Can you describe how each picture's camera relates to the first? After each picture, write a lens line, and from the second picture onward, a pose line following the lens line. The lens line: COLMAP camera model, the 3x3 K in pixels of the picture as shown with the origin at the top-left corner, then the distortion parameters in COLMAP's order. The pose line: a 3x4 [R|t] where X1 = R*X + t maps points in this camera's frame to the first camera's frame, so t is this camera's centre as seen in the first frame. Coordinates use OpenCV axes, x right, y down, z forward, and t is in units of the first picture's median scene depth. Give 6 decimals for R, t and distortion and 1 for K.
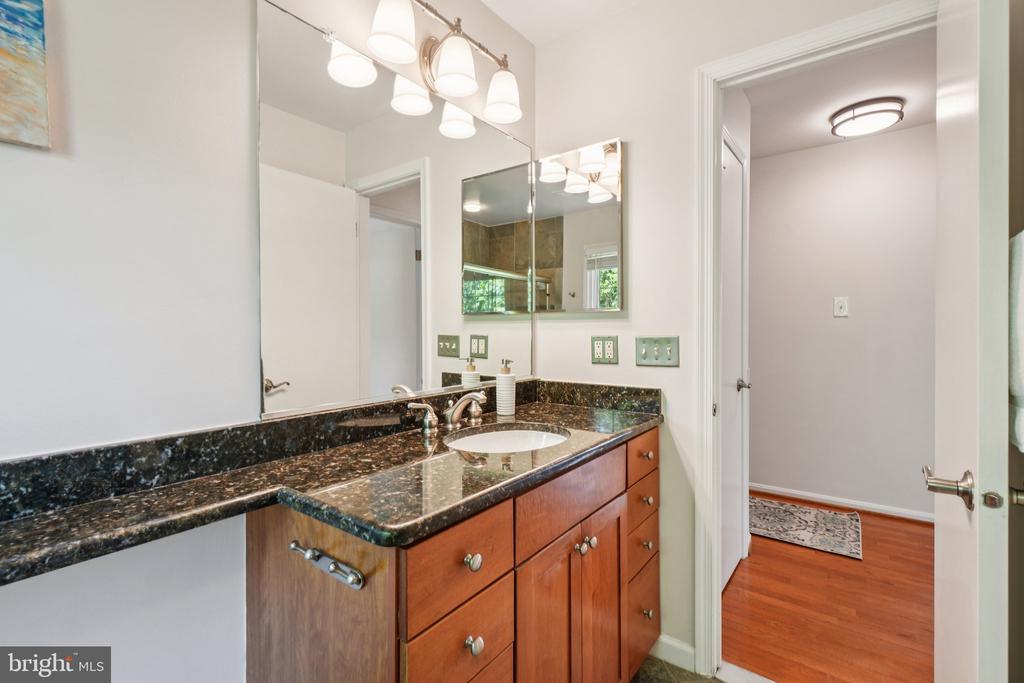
lens RADIAL K [[455.5, 0, 512.0], [0, 455.5, 341.5], [0, 0, 1]] dist [-0.042092, 0.000344]
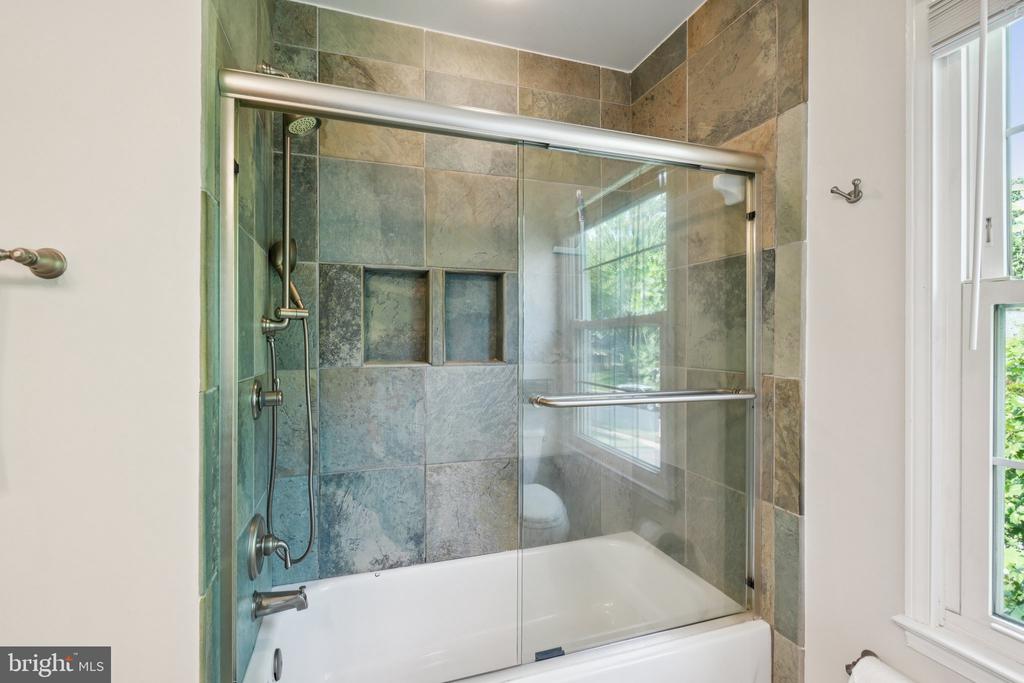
lens RADIAL K [[455.5, 0, 512.0], [0, 455.5, 341.5], [0, 0, 1]] dist [-0.042092, 0.000344]
pose [[0.825732, 0.009163, -0.563988, 0.114933], [-0.015824, 0.999851, -0.006924, -0.023522], [0.563840, 0.014642, 0.825754, 0.700432]]
